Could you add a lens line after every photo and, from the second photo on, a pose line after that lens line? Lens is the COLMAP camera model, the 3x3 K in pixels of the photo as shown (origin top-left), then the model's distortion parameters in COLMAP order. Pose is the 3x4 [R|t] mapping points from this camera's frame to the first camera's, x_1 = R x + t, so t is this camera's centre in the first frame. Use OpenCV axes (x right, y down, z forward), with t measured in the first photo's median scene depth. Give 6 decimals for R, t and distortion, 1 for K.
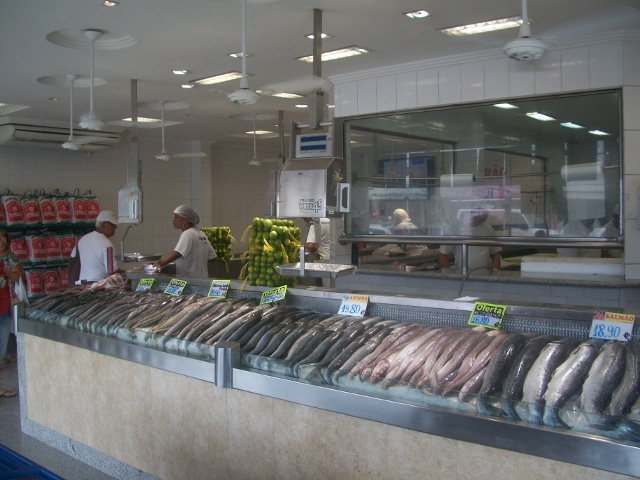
lens RADIAL K [[666.9, 0, 319.1], [0, 666.9, 228.9], [0, 0, 1]] dist [-0.215112, 0.195811]
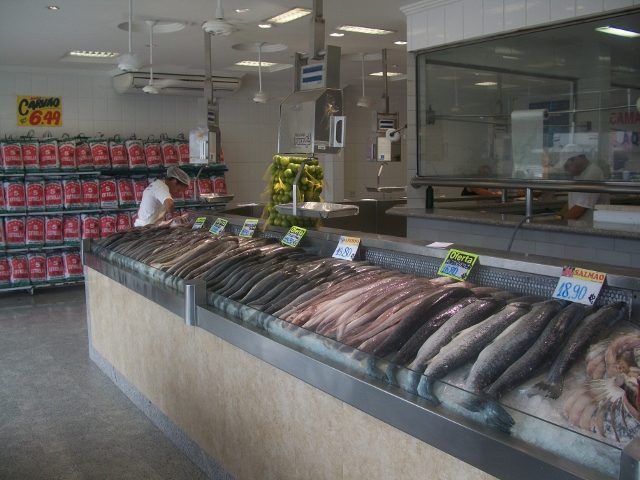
lens RADIAL K [[666.9, 0, 319.1], [0, 666.9, 228.9], [0, 0, 1]] dist [-0.215112, 0.195811]
pose [[0.955467, 0.031274, -0.293435, 0.274365], [-0.008839, 0.996955, 0.077474, 0.015844], [0.294964, -0.071431, 0.952835, 0.101456]]
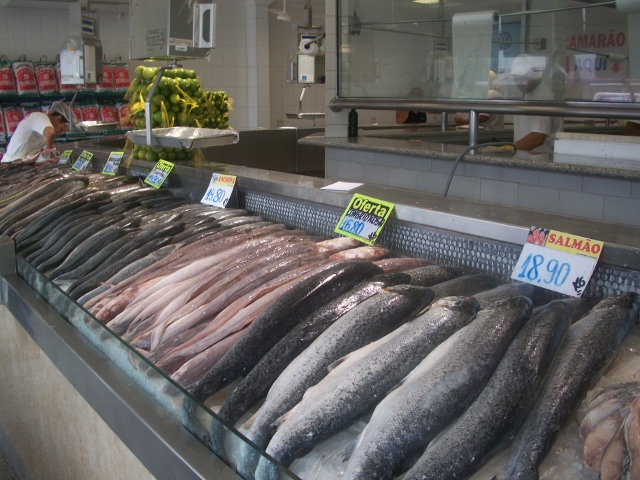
lens RADIAL K [[666.9, 0, 319.1], [0, 666.9, 228.9], [0, 0, 1]] dist [-0.215112, 0.195811]
pose [[0.976671, 0.049869, -0.208873, 0.276699], [-0.012254, 0.984019, 0.177639, 0.032728], [0.214393, -0.170936, 0.961674, 0.362293]]
